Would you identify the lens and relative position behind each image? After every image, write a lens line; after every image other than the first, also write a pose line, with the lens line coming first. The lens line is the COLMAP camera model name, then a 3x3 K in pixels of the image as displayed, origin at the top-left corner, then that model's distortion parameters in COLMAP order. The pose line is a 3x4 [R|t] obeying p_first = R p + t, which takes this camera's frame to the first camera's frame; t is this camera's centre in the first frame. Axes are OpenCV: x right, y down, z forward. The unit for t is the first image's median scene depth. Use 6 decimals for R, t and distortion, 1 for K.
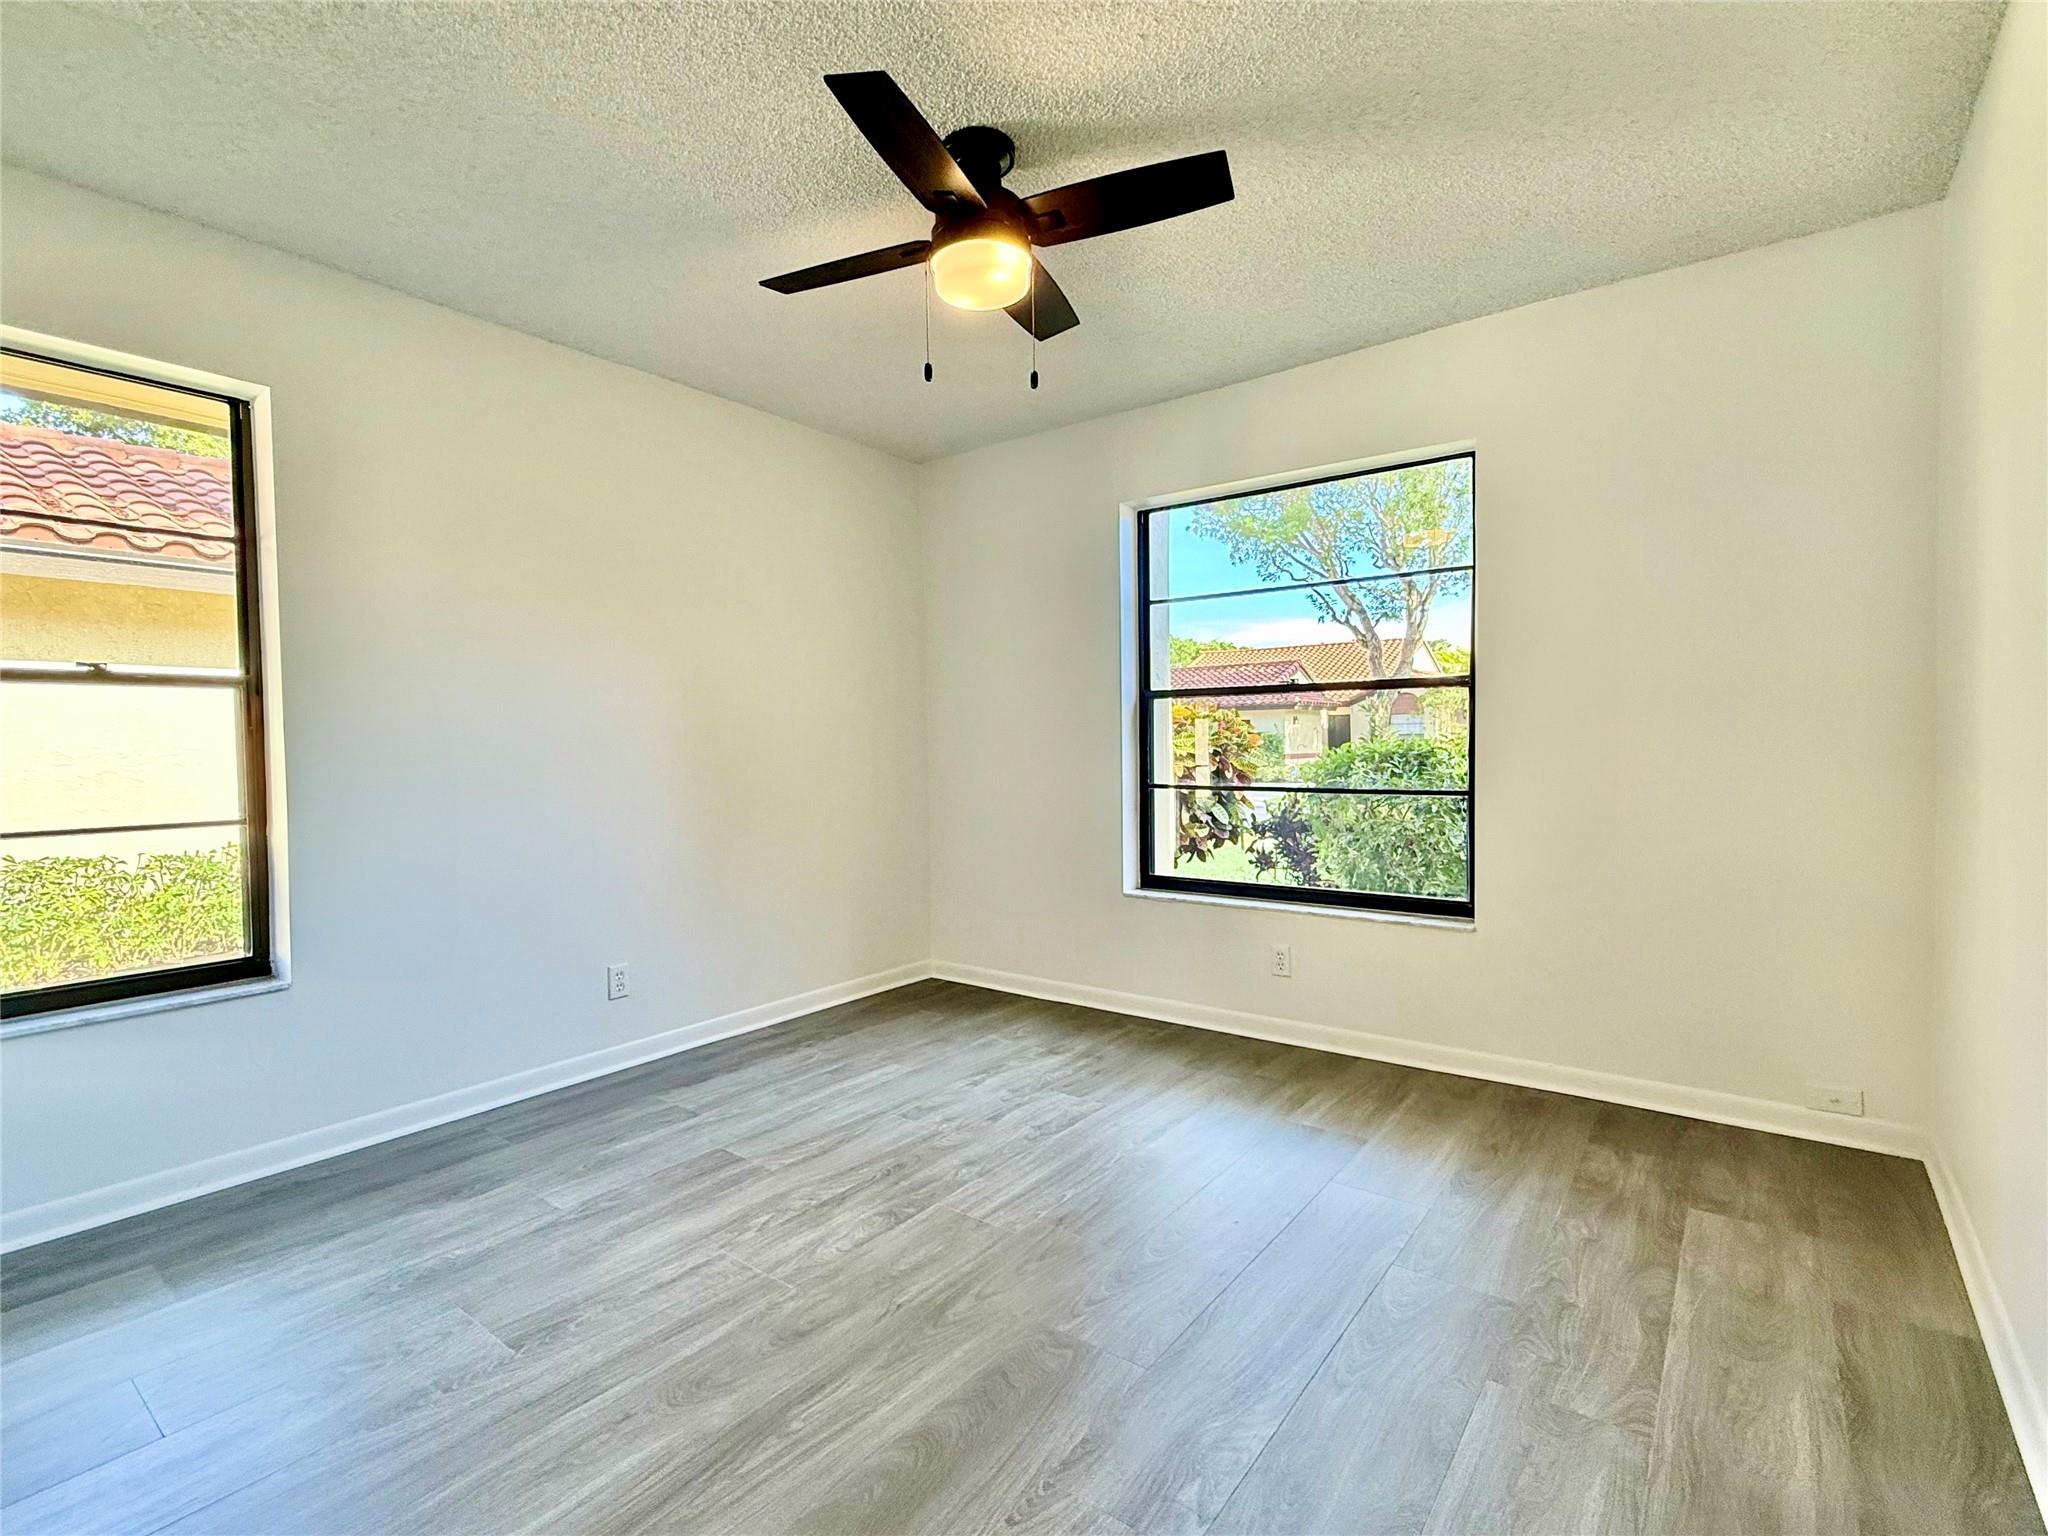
lens RADIAL K [[935.2, 0, 1024.0], [0, 935.2, 768.0], [0, 0, 1]] dist [-0.001250, -0.000175]
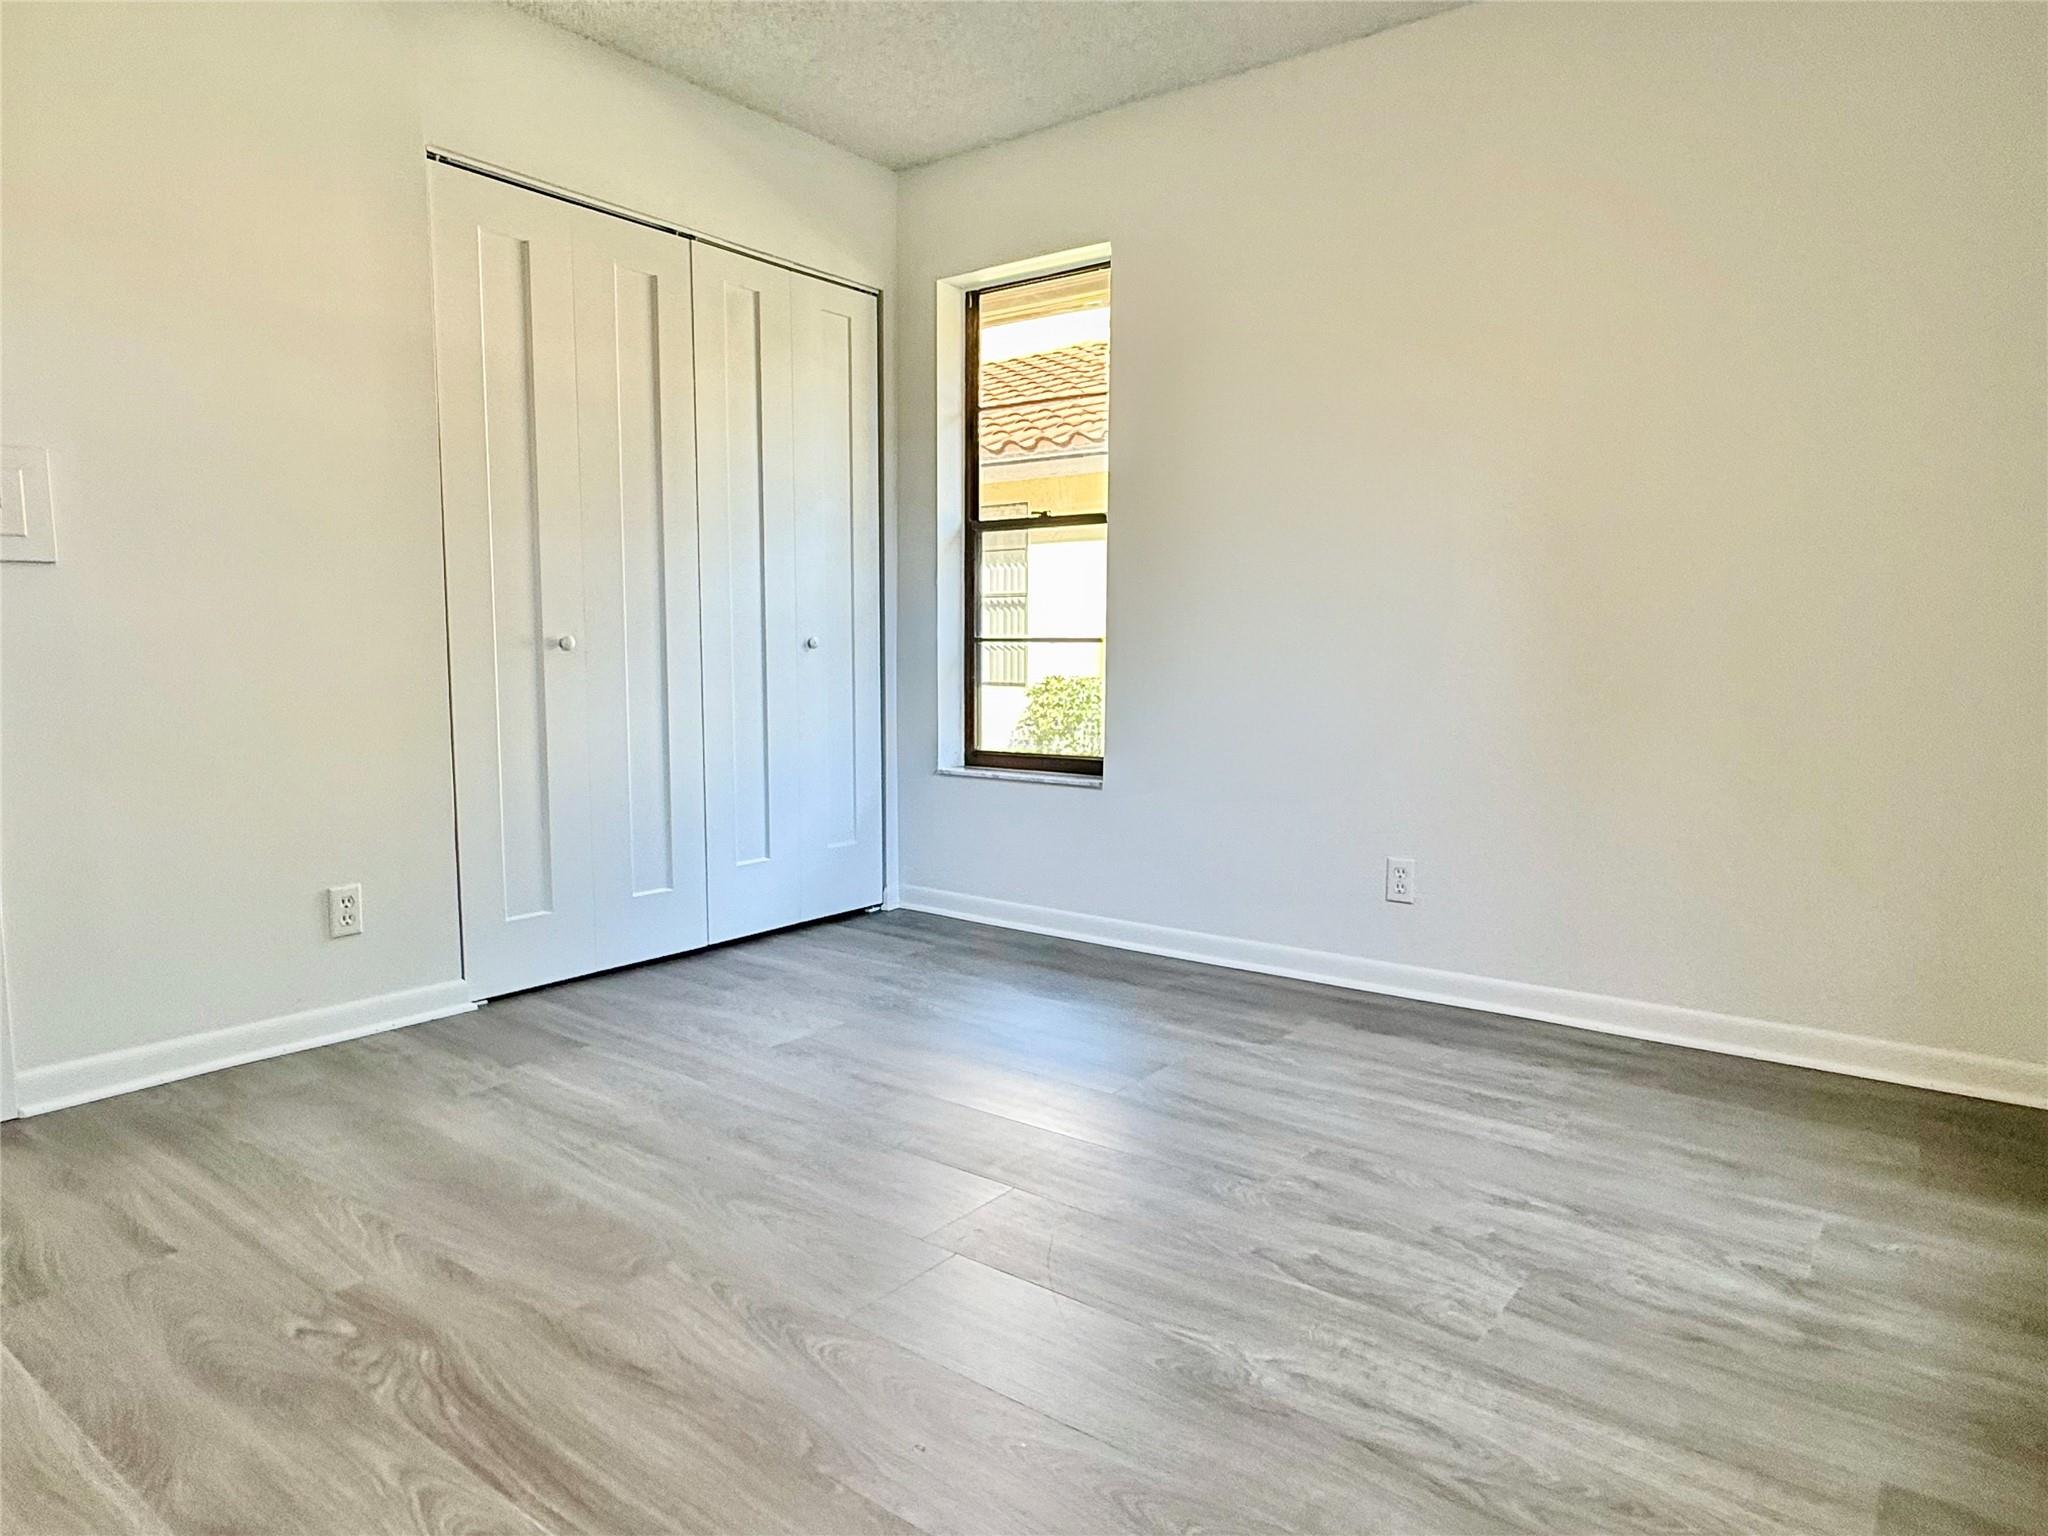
lens RADIAL K [[1252.5, 0, 1024.0], [0, 1252.5, 768.0], [0, 0, 1]] dist [-0.002485, -0.001260]
pose [[0.022230, 0.118581, -0.992696, 0.588489], [-0.029042, 0.992598, 0.117919, 0.029029], [0.999331, 0.026209, 0.025509, 0.709478]]
